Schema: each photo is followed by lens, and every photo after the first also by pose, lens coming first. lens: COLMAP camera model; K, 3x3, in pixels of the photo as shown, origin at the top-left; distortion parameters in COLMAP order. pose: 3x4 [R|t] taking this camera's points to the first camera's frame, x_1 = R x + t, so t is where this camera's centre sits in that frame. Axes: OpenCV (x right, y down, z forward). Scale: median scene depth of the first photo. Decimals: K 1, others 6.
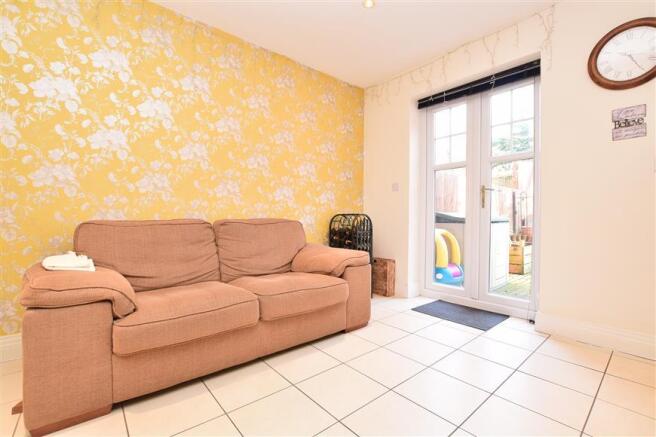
lens RADIAL K [[291.4, 0, 332.0], [0, 291.4, 221.1], [0, 0, 1]] dist [-0.037898, 0.007627]
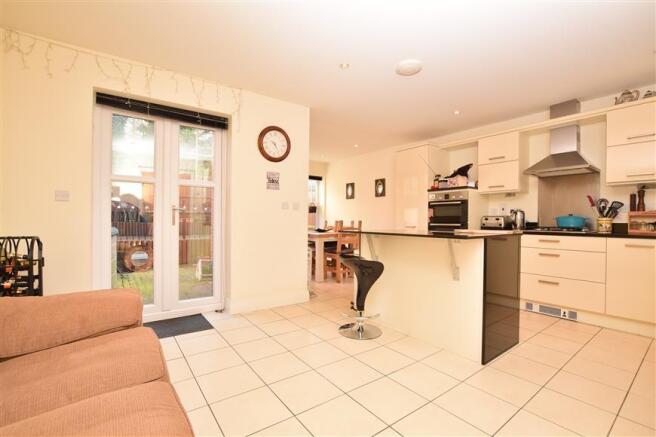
lens RADIAL K [[291.4, 0, 332.0], [0, 291.4, 221.1], [0, 0, 1]] dist [-0.037898, 0.007627]
pose [[0.066363, -0.007071, 0.997770, -0.770994], [0.002596, 0.999973, 0.006914, -0.099429], [-0.997792, 0.002131, 0.066380, 0.482824]]
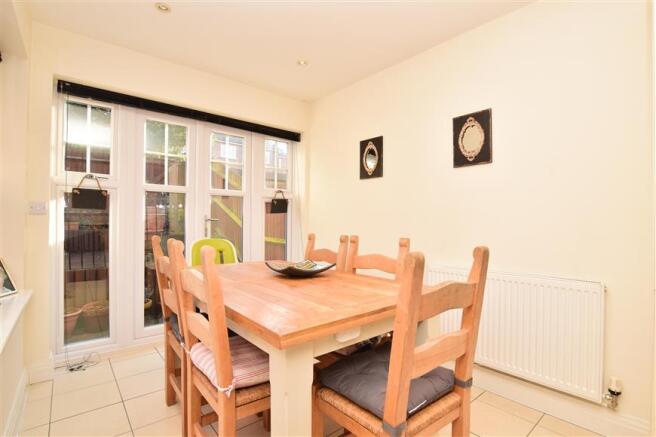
lens RADIAL K [[313.5, 0, 328.0], [0, 313.5, 218.5], [0, 0, 1]] dist [-0.000010, 0.000000]
pose [[0.008545, 0.010831, 0.999905, 1.398237], [0.005947, 0.999923, -0.010882, -0.134928], [-0.999946, 0.006039, 0.008480, 0.711605]]
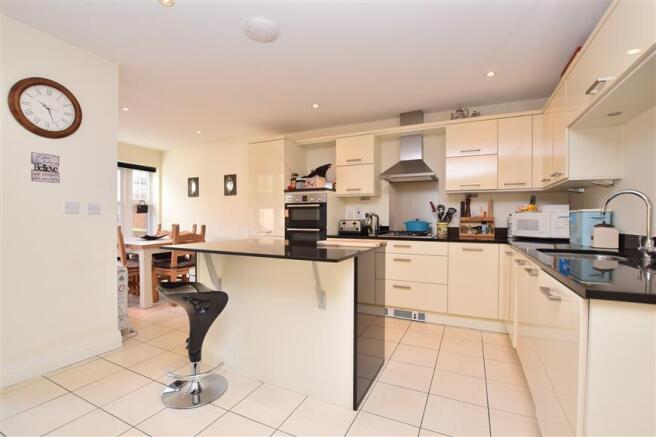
lens RADIAL K [[291.4, 0, 332.0], [0, 291.4, 221.1], [0, 0, 1]] dist [-0.037898, 0.007627]
pose [[-0.407579, -0.014997, 0.913047, -0.428913], [0.005029, 0.999813, 0.018668, -0.148620], [-0.913156, 0.012200, -0.407428, 0.406307]]
